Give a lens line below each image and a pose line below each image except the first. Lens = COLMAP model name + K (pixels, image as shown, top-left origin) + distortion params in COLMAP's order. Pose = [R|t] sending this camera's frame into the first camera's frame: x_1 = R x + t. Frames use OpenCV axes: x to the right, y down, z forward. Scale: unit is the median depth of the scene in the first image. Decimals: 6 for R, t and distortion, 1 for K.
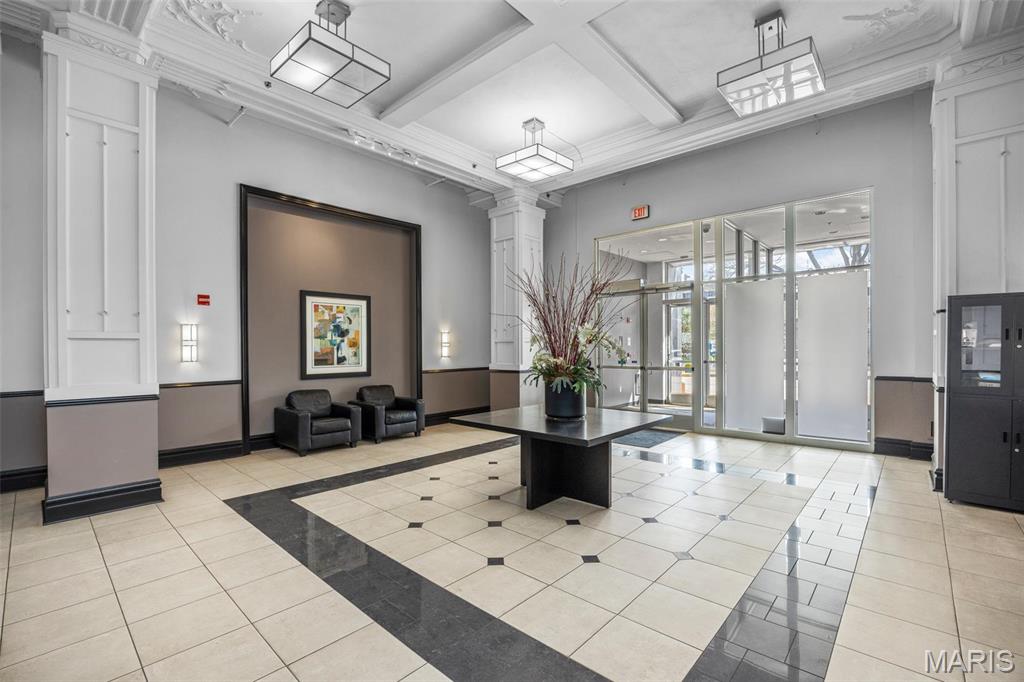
lens RADIAL K [[454.6, 0, 510.1], [0, 454.6, 348.7], [0, 0, 1]] dist [-0.000245, 0.000666]
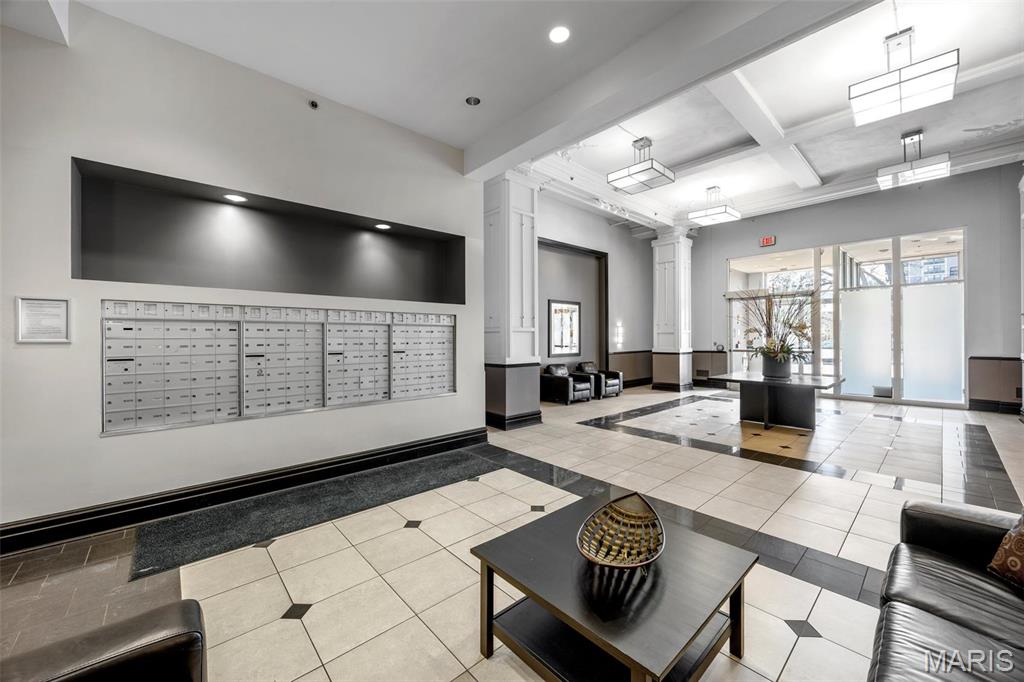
lens RADIAL K [[387.9, 0, 514.0], [0, 387.9, 333.6], [0, 0, 1]] dist [0.000262, -0.000020]
pose [[0.995324, -0.000031, -0.096597, -0.430978], [-0.001195, 0.999919, -0.012634, 0.003826], [0.096590, 0.012691, 0.995243, -0.307541]]
